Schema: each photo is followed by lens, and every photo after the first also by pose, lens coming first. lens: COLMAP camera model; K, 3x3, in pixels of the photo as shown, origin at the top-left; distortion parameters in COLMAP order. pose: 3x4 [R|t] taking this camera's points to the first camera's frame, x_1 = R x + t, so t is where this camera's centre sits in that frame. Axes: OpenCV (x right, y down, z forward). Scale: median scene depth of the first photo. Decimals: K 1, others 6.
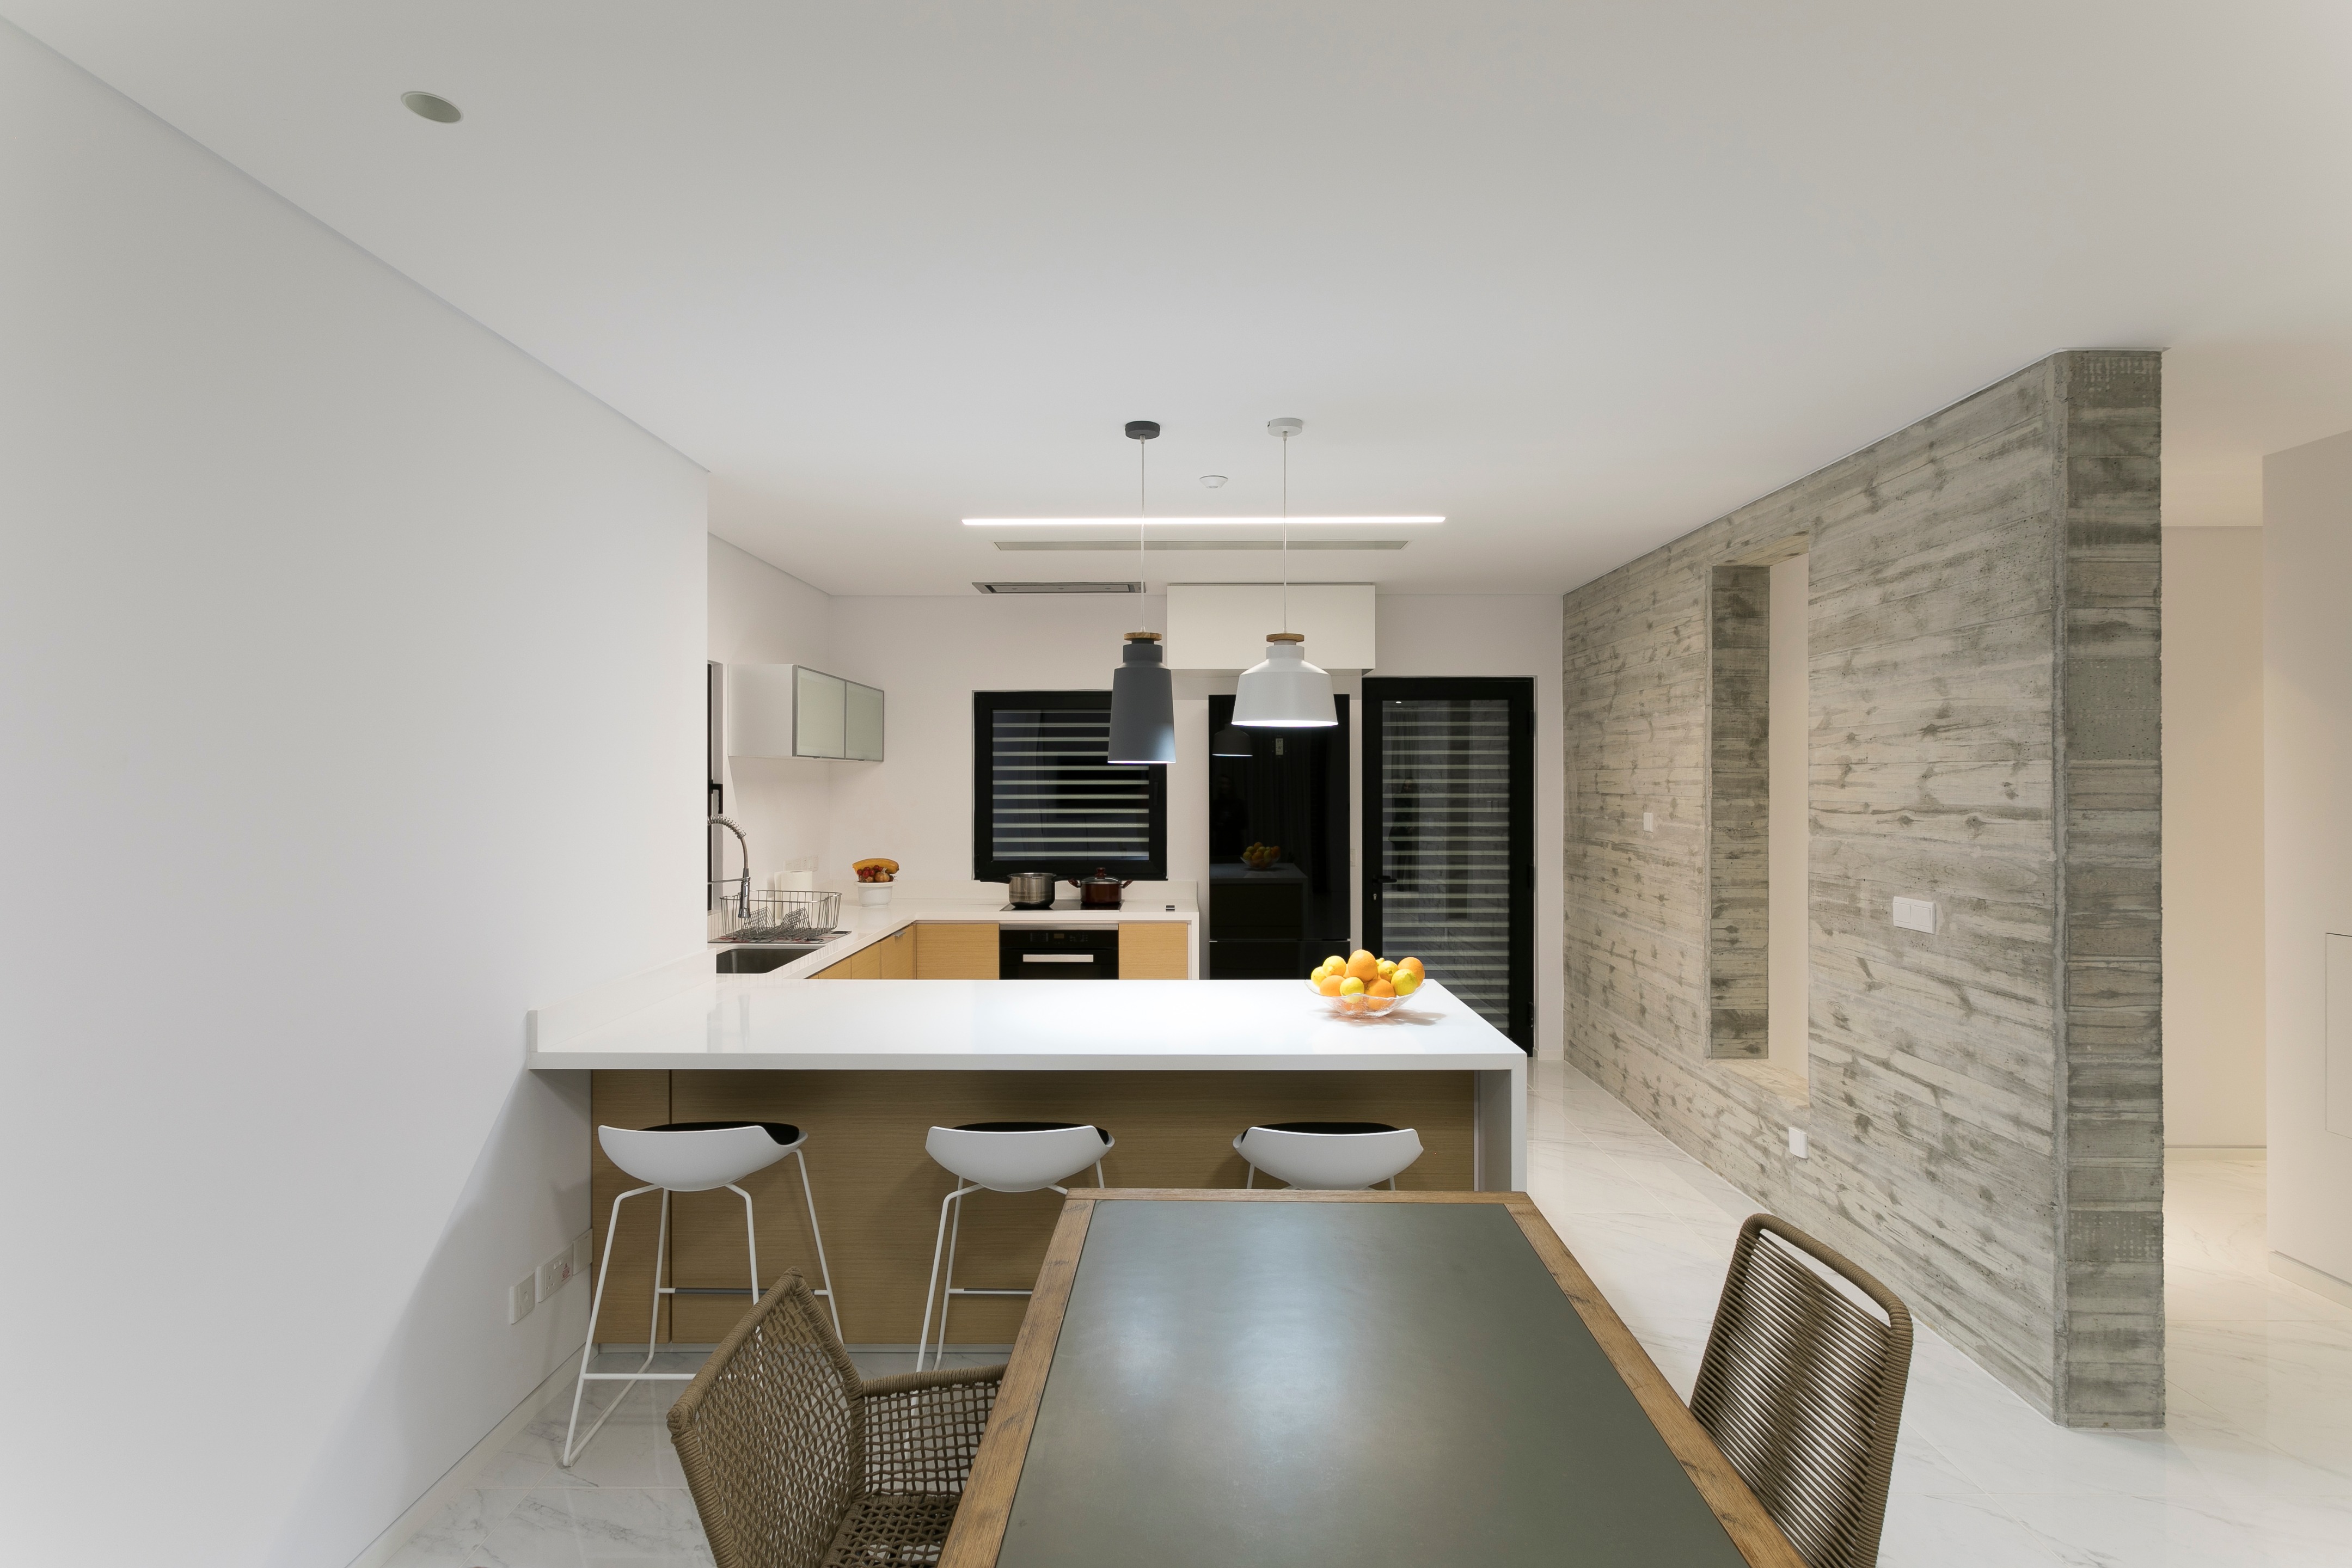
lens RADIAL K [[1144.7, 0, 1178.1], [0, 1144.7, 777.6], [0, 0, 1]] dist [-0.003222, -0.000631]
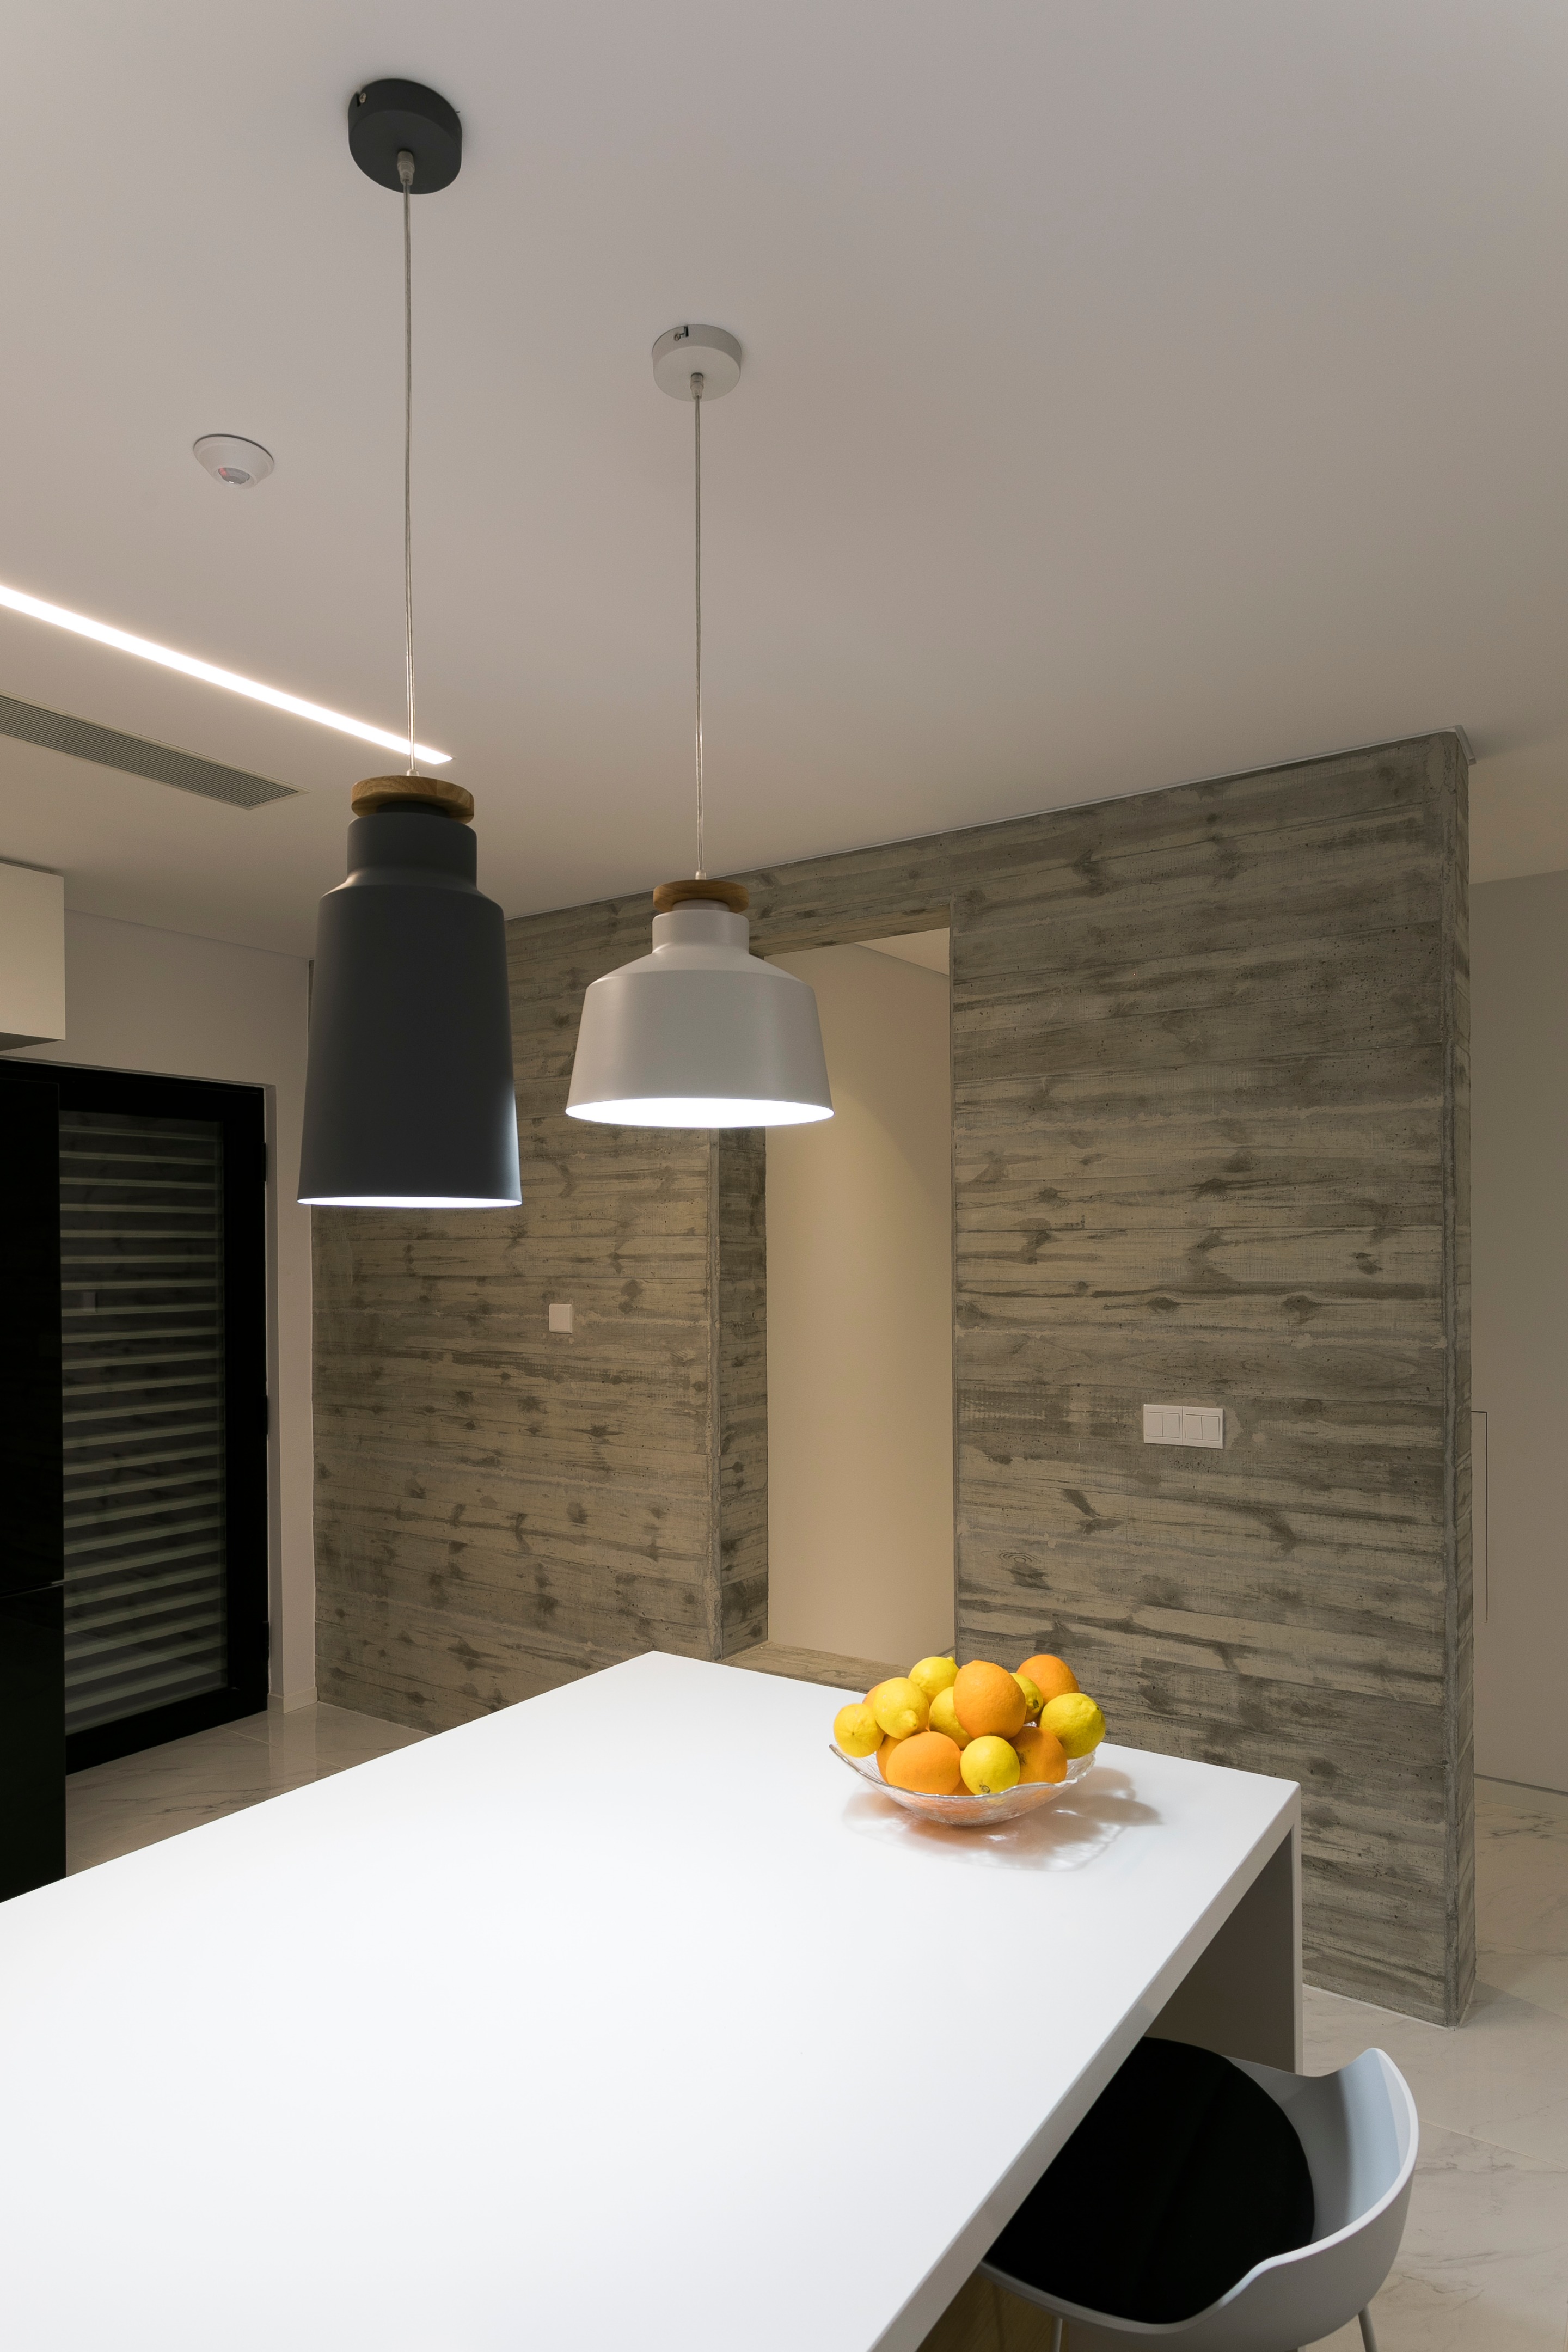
lens RADIAL K [[1344.8, 0, 780.9], [0, 1344.8, 1254.3], [0, 0, 1]] dist [-0.003305, 0.004254]
pose [[0.551833, -0.008715, 0.833909, -0.246311], [0.006642, 0.999960, 0.006055, -0.002886], [-0.833928, 0.002198, 0.551868, 0.691955]]
